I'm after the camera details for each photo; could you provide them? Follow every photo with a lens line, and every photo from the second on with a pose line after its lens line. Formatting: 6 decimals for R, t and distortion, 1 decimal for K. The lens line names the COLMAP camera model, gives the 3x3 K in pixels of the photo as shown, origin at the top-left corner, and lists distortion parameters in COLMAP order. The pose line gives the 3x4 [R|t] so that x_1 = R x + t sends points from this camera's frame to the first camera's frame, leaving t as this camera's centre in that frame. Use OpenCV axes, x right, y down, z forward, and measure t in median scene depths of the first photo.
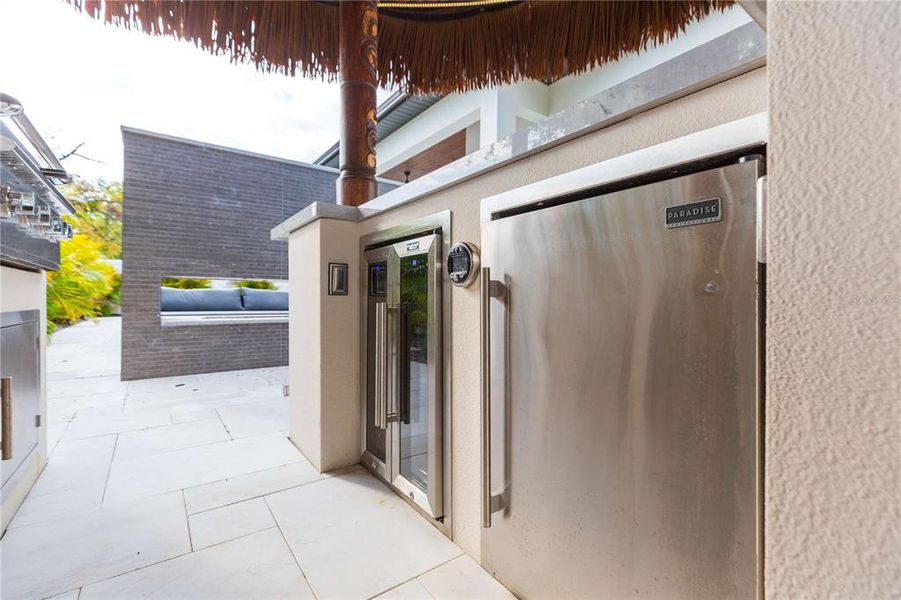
lens RADIAL K [[407.7, 0, 451.2], [0, 407.7, 298.4], [0, 0, 1]] dist [0.006151, -0.001815]
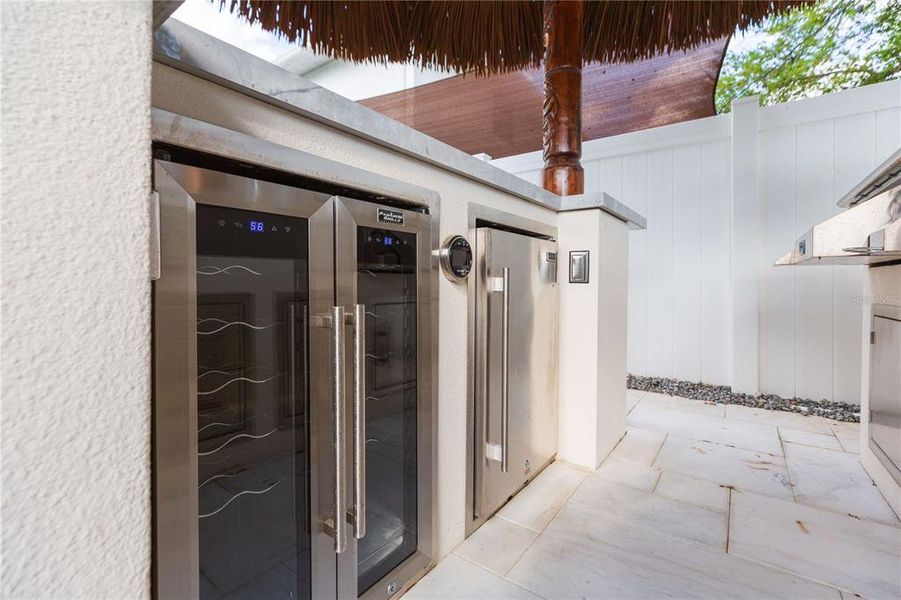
lens RADIAL K [[407.7, 0, 450.5], [0, 407.7, 297.6], [0, 0, 1]] dist [0.006151, -0.001815]
pose [[-0.315614, -0.017211, 0.948732, -0.748365], [0.000739, 0.999831, 0.018384, -0.008078], [-0.948887, 0.006503, -0.315548, 1.104609]]
